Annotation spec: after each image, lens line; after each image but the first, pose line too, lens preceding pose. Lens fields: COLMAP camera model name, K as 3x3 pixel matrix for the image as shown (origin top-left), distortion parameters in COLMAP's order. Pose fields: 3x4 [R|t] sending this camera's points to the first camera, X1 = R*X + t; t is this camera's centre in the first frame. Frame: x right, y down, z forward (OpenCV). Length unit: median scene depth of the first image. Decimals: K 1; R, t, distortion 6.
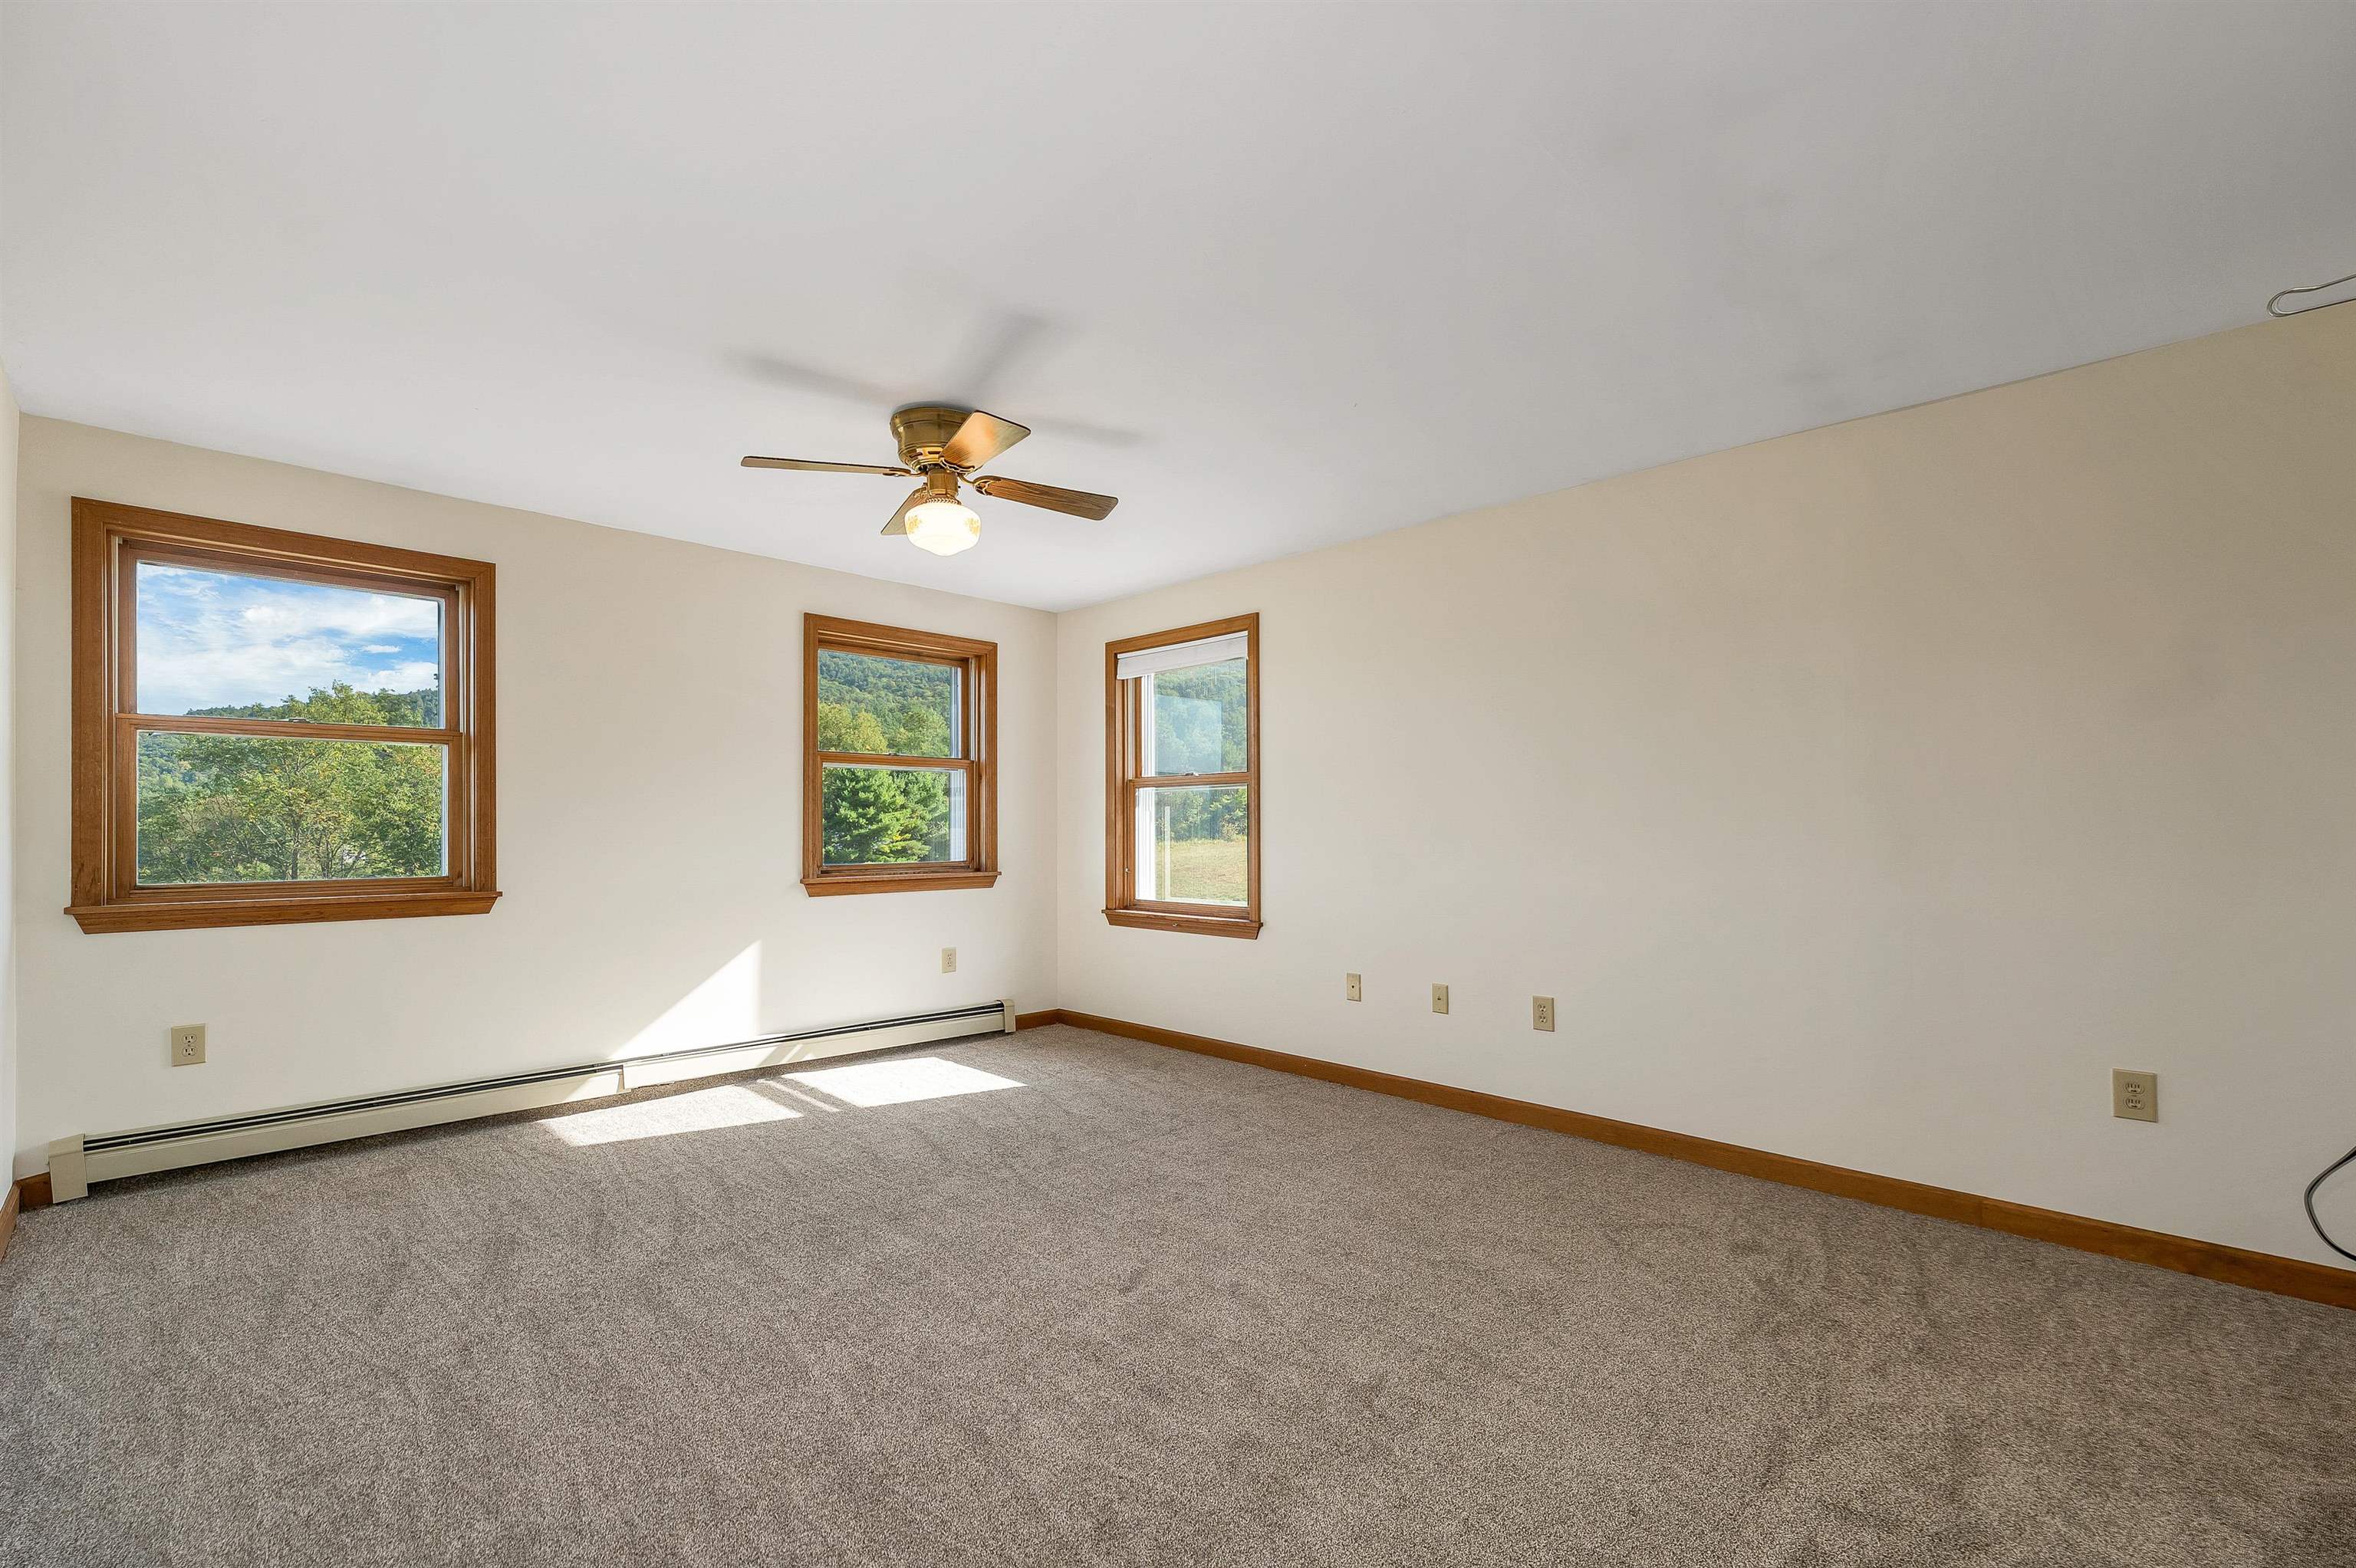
lens RADIAL K [[981.3, 0, 1218.8], [0, 981.3, 821.6], [0, 0, 1]] dist [0.004153, -0.000680]
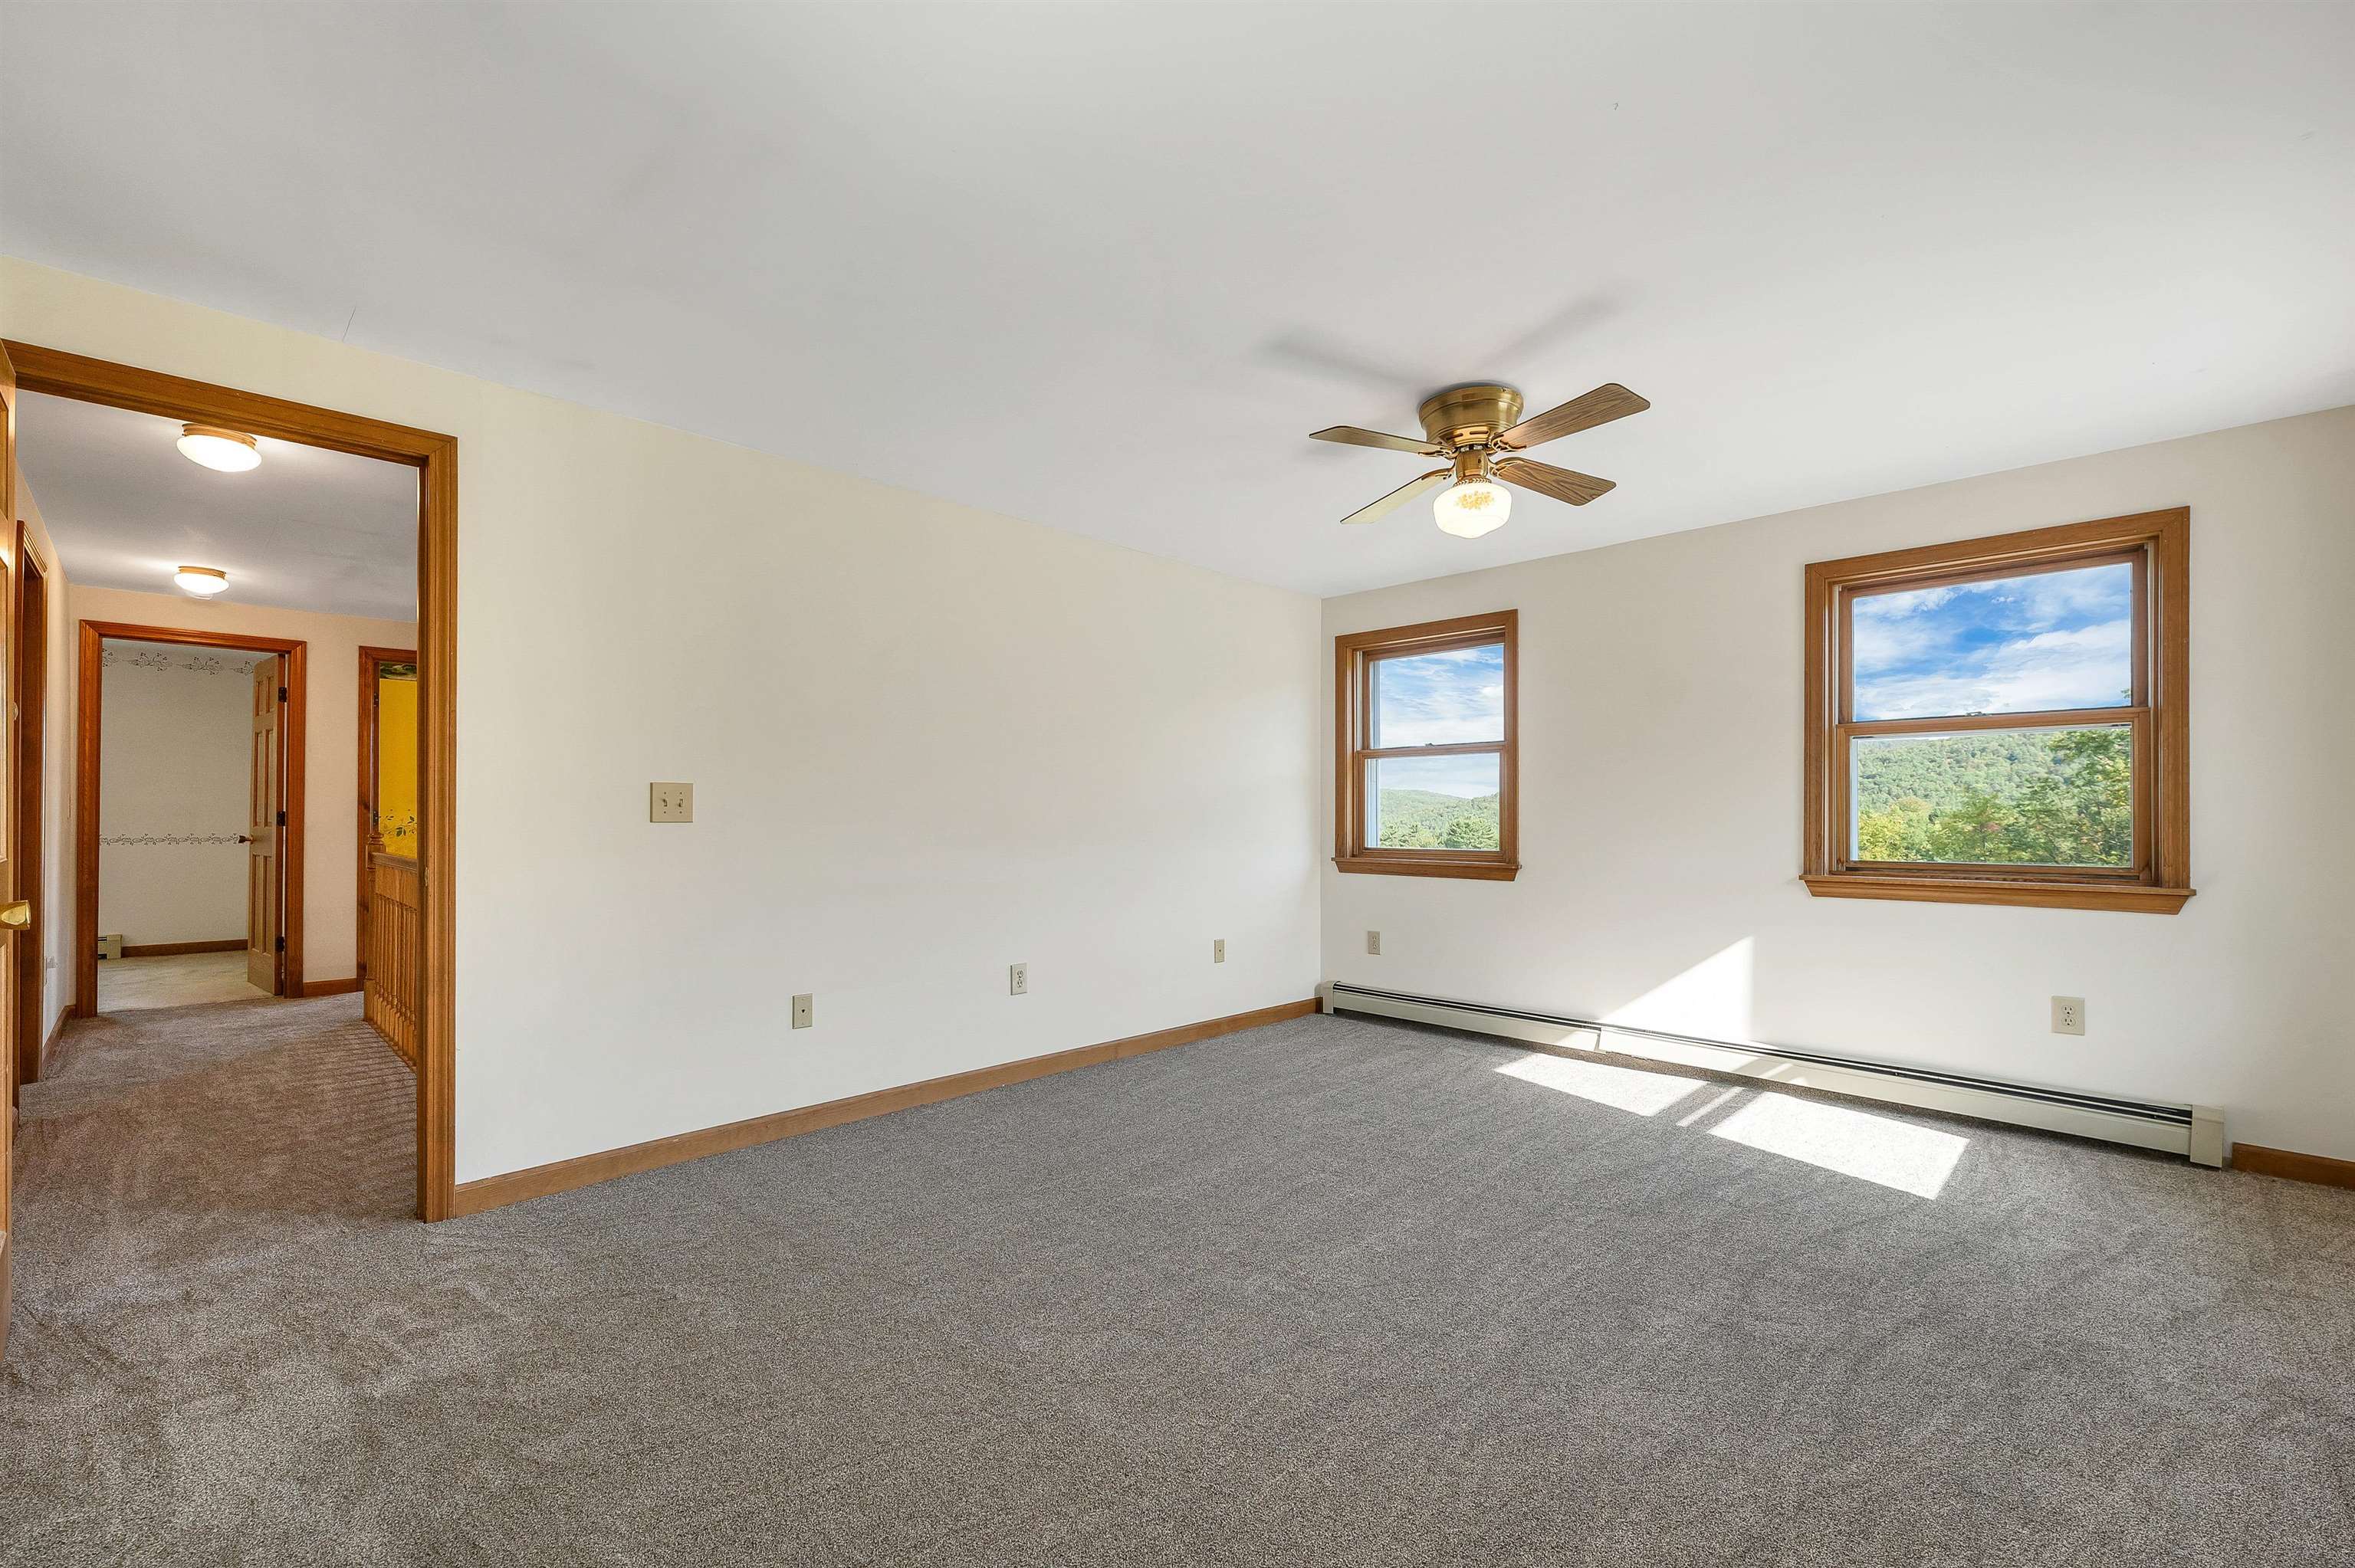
lens RADIAL K [[980.8, 0, 1160.8], [0, 980.8, 808.6], [0, 0, 1]] dist [0.004153, -0.000680]
pose [[-0.004050, -0.005946, -0.999974, 0.494101], [0.002903, 0.999978, -0.005958, 0.003742], [0.999988, -0.002927, -0.004033, 0.487440]]
